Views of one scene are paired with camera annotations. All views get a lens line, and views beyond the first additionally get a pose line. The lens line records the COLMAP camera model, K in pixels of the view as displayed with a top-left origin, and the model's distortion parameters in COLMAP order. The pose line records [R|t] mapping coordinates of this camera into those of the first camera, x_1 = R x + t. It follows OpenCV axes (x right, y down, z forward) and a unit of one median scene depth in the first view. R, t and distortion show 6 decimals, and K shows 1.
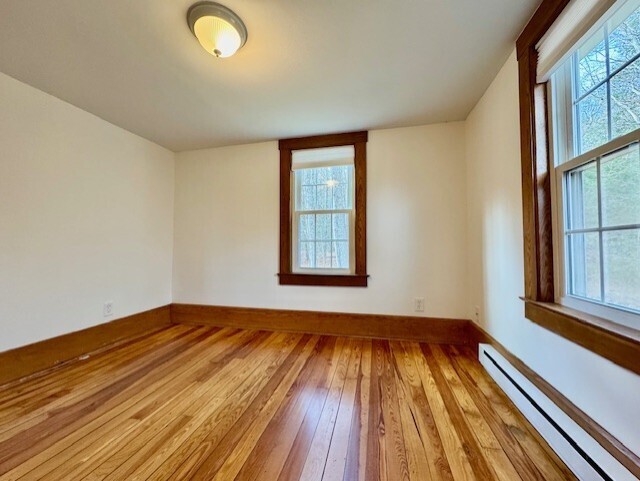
lens RADIAL K [[254.1, 0, 320.0], [0, 254.1, 240.5], [0, 0, 1]] dist [-0.003181, -0.000157]
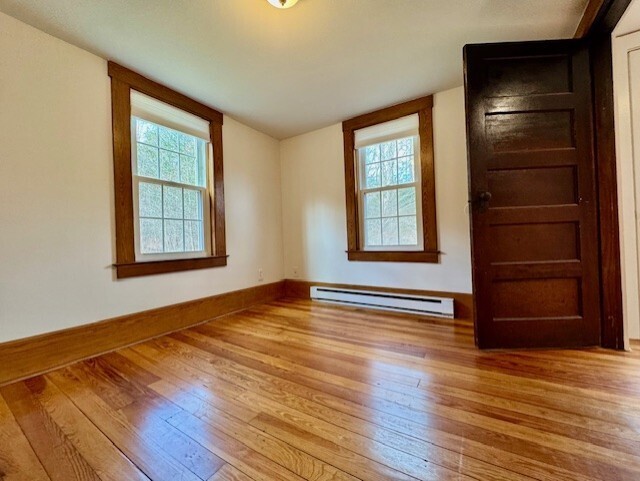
lens RADIAL K [[254.1, 0, 320.0], [0, 254.1, 240.5], [0, 0, 1]] dist [-0.003181, -0.000157]
pose [[0.329726, -0.009005, 0.944034, -0.692380], [0.002328, 0.999959, 0.008726, 0.072657], [-0.944074, -0.000680, 0.329733, 0.311302]]
